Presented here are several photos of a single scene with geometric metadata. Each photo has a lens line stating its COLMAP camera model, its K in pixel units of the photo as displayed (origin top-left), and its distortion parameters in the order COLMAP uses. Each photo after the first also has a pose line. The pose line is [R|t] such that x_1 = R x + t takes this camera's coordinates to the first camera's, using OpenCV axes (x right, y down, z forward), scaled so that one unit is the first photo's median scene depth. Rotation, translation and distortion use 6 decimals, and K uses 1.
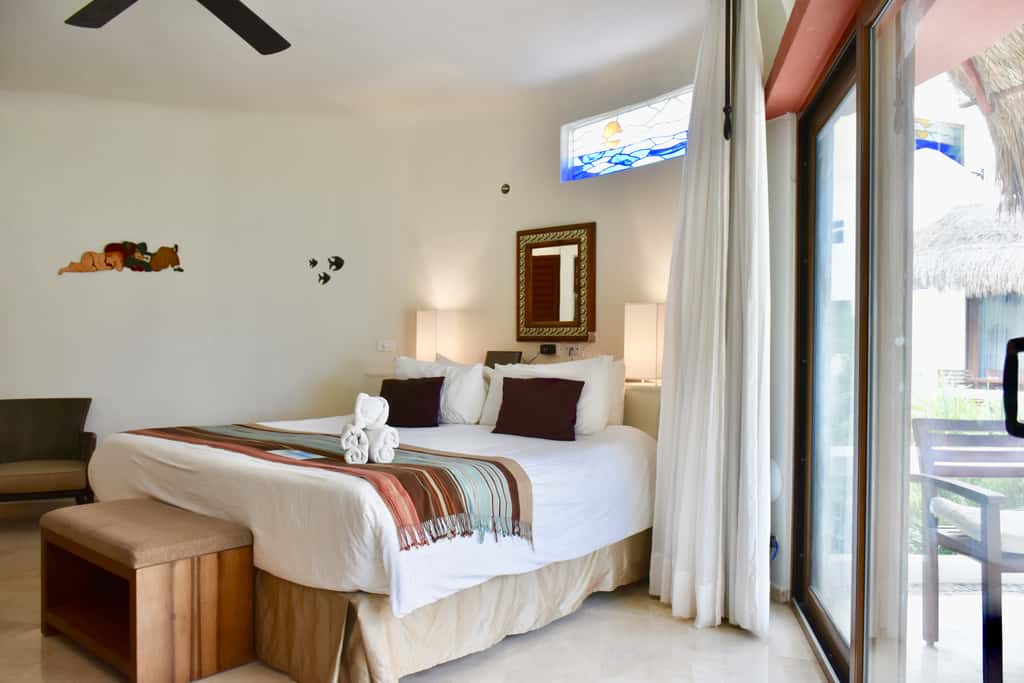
lens RADIAL K [[785.1, 0, 512.0], [0, 785.1, 341.5], [0, 0, 1]] dist [-0.018163, -0.007316]
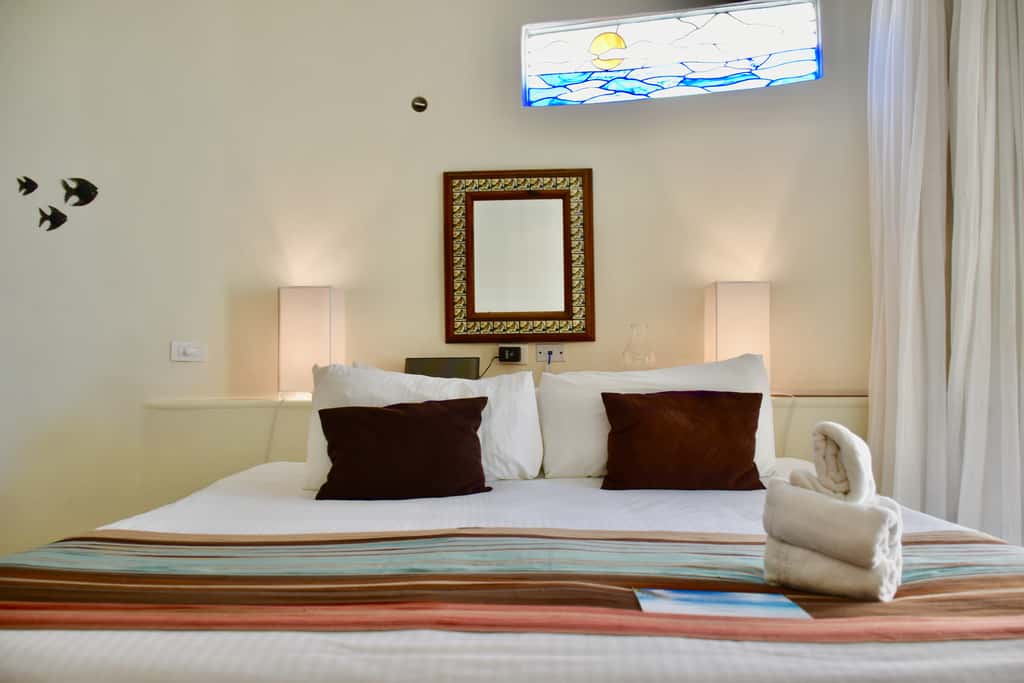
lens RADIAL K [[785.1, 0, 512.0], [0, 785.1, 341.5], [0, 0, 1]] dist [-0.018163, -0.007316]
pose [[0.781658, 0.009942, 0.623628, -0.381941], [0.013498, 0.999369, -0.032850, 0.022083], [-0.623561, 0.034095, 0.781031, 0.512308]]
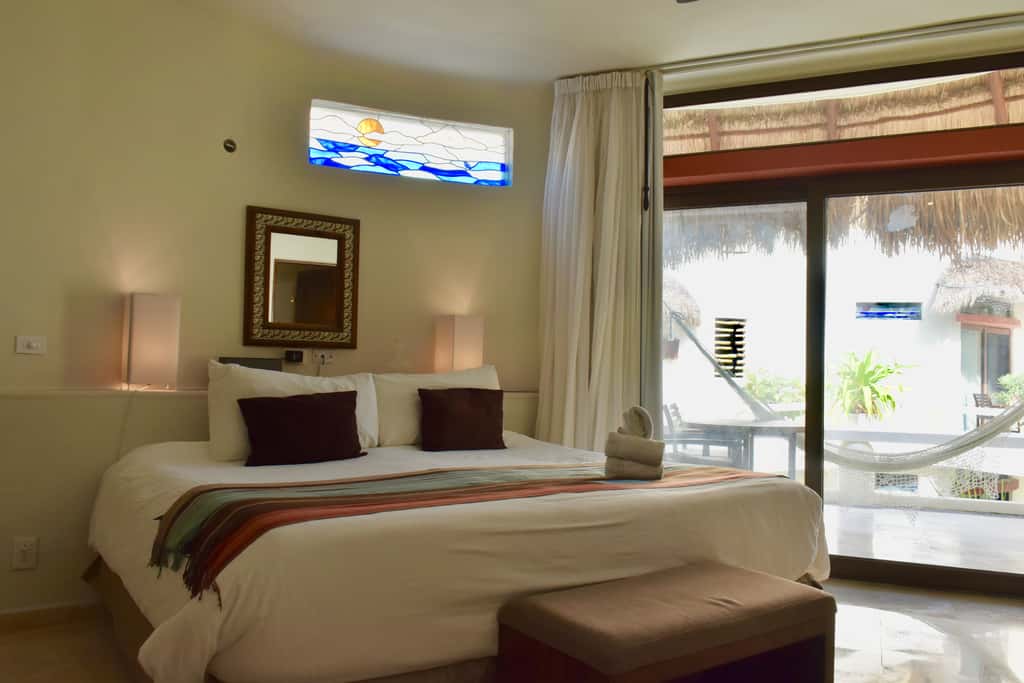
lens RADIAL K [[785.1, 0, 512.0], [0, 785.1, 341.5], [0, 0, 1]] dist [-0.018163, -0.007316]
pose [[0.236974, 0.030454, 0.971039, -0.752252], [-0.022656, 0.999410, -0.025815, 0.010882], [-0.971252, -0.015883, 0.237524, 0.607016]]
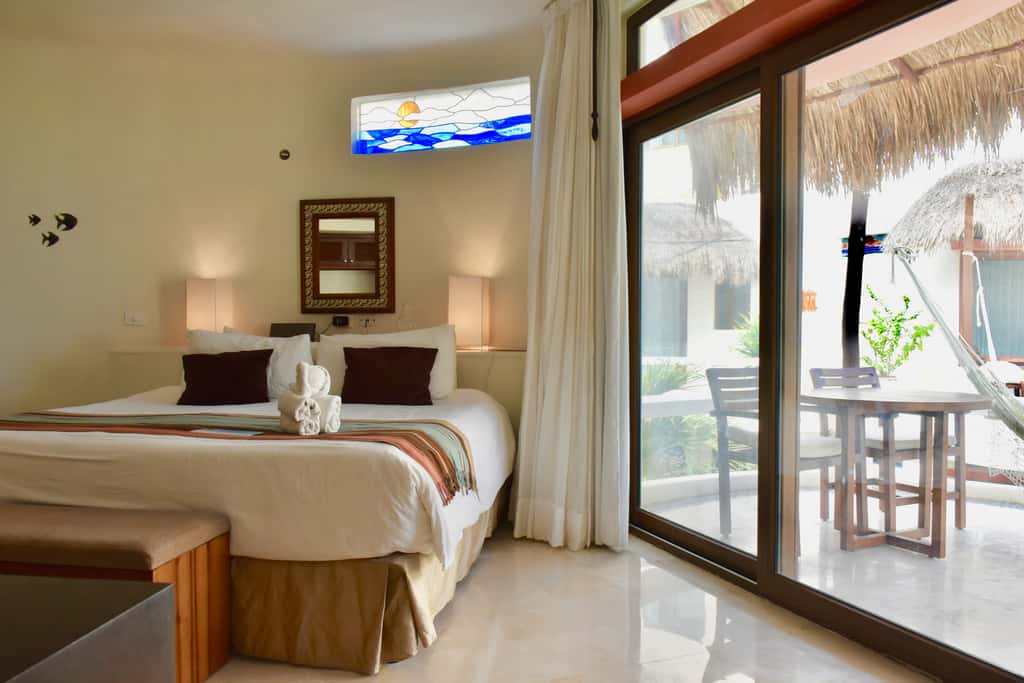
lens RADIAL K [[785.1, 0, 512.0], [0, 785.1, 341.5], [0, 0, 1]] dist [-0.018163, -0.007316]
pose [[0.847884, -0.019366, 0.529829, -0.315503], [0.005918, 0.999616, 0.027067, 0.010804], [-0.530149, -0.019814, 0.847673, 0.038723]]
